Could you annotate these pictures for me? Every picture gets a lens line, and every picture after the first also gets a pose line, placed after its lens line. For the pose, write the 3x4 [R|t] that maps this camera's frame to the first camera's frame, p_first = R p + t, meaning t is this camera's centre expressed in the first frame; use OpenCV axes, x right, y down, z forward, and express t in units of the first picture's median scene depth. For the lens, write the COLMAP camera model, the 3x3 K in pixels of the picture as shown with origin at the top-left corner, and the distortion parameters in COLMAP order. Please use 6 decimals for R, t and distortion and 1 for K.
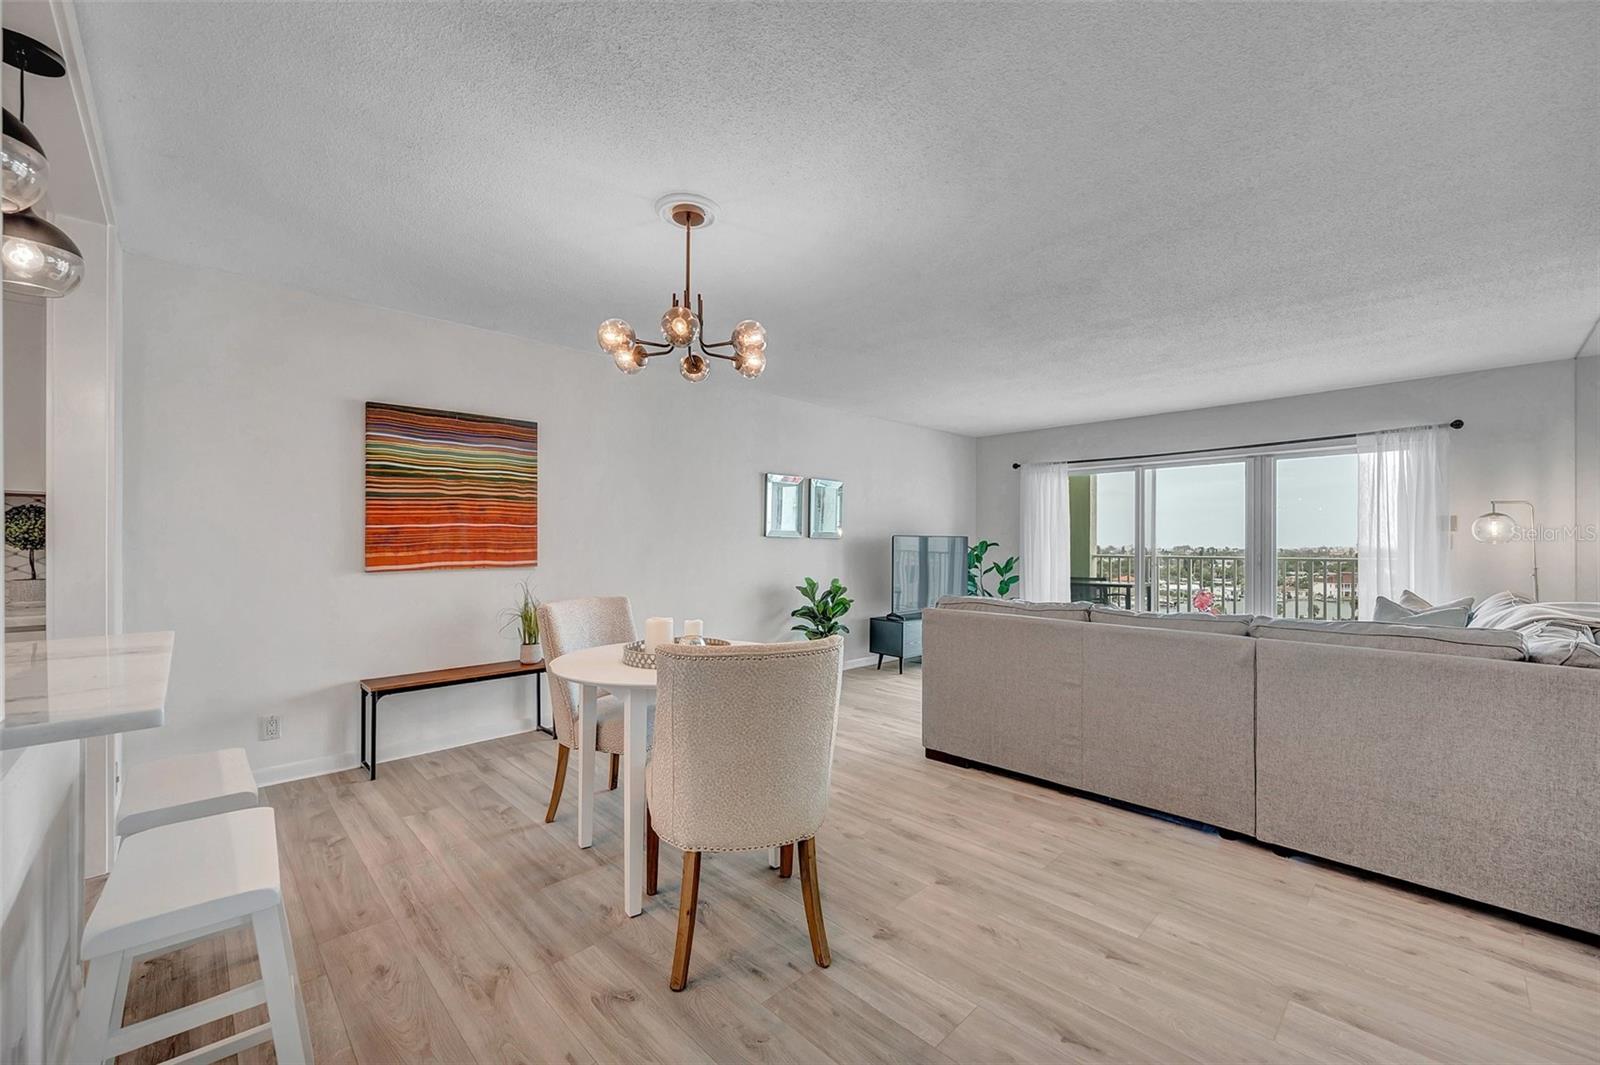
lens RADIAL K [[644.2, 0, 801.4], [0, 644.2, 541.5], [0, 0, 1]] dist [-0.001594, 0.001333]
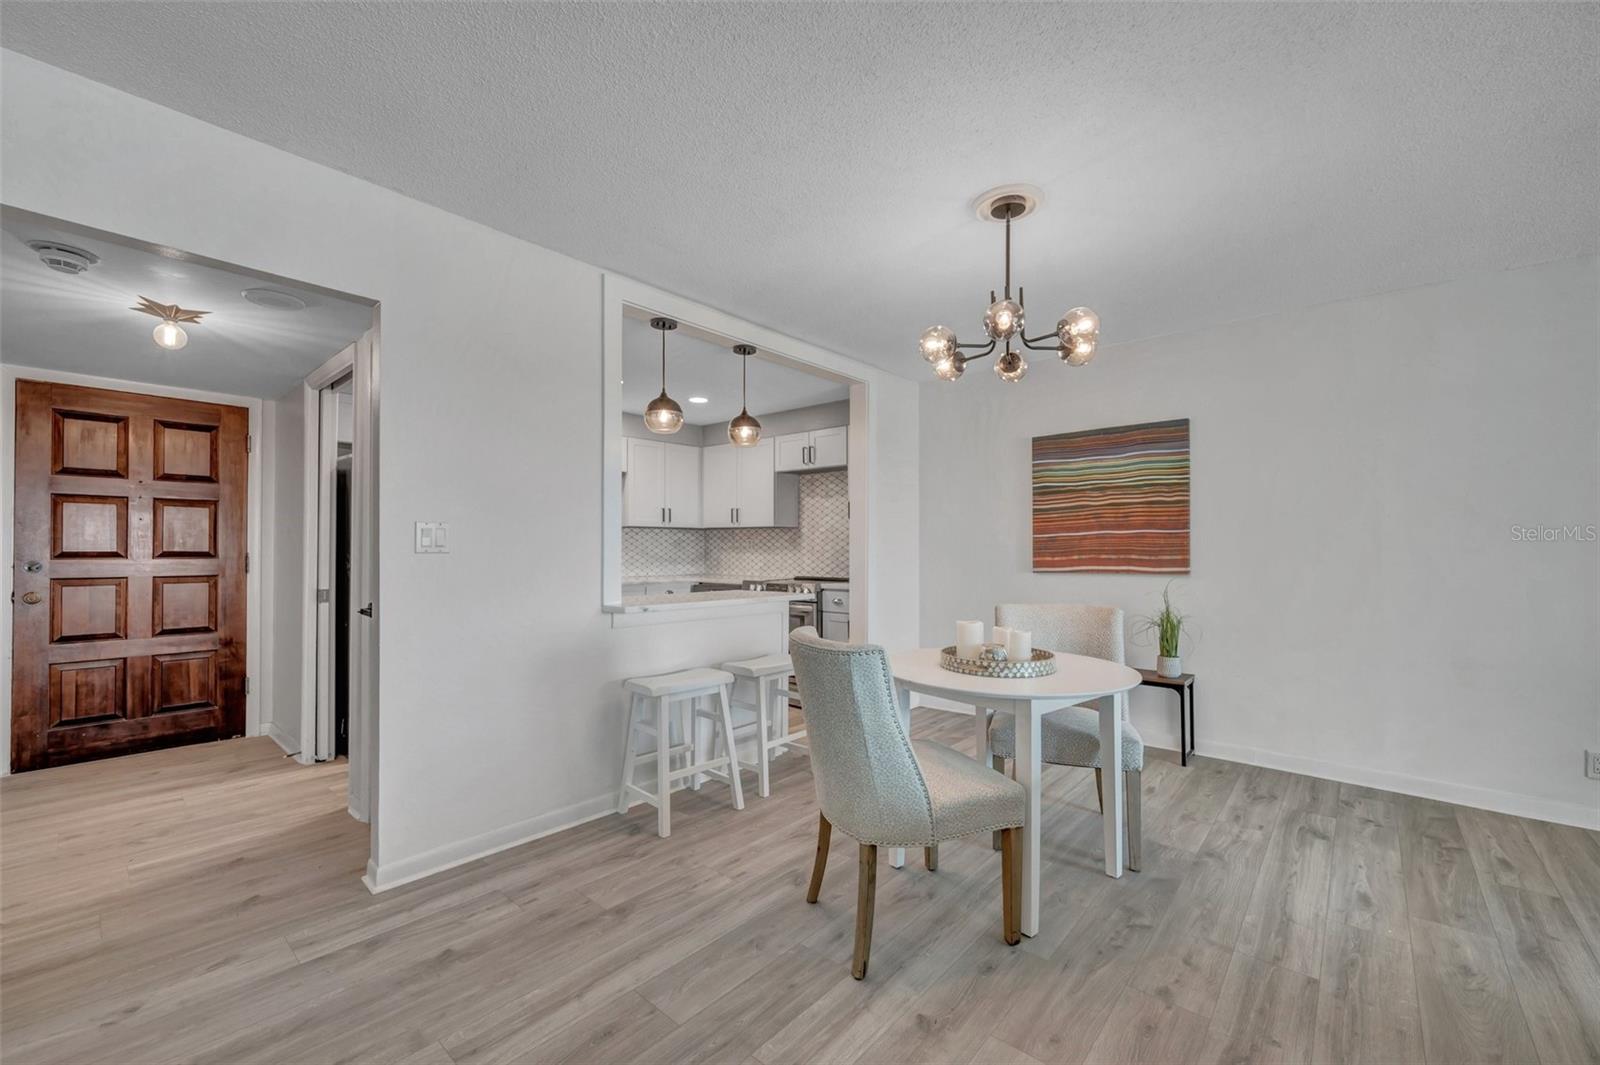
lens RADIAL K [[644.2, 0, 799.1], [0, 644.2, 544.2], [0, 0, 1]] dist [-0.001594, 0.001333]
pose [[0.077161, -0.011262, -0.996955, 0.380020], [0.002471, 0.999935, -0.011105, 0.003373], [0.997016, -0.001607, 0.077184, 0.313018]]
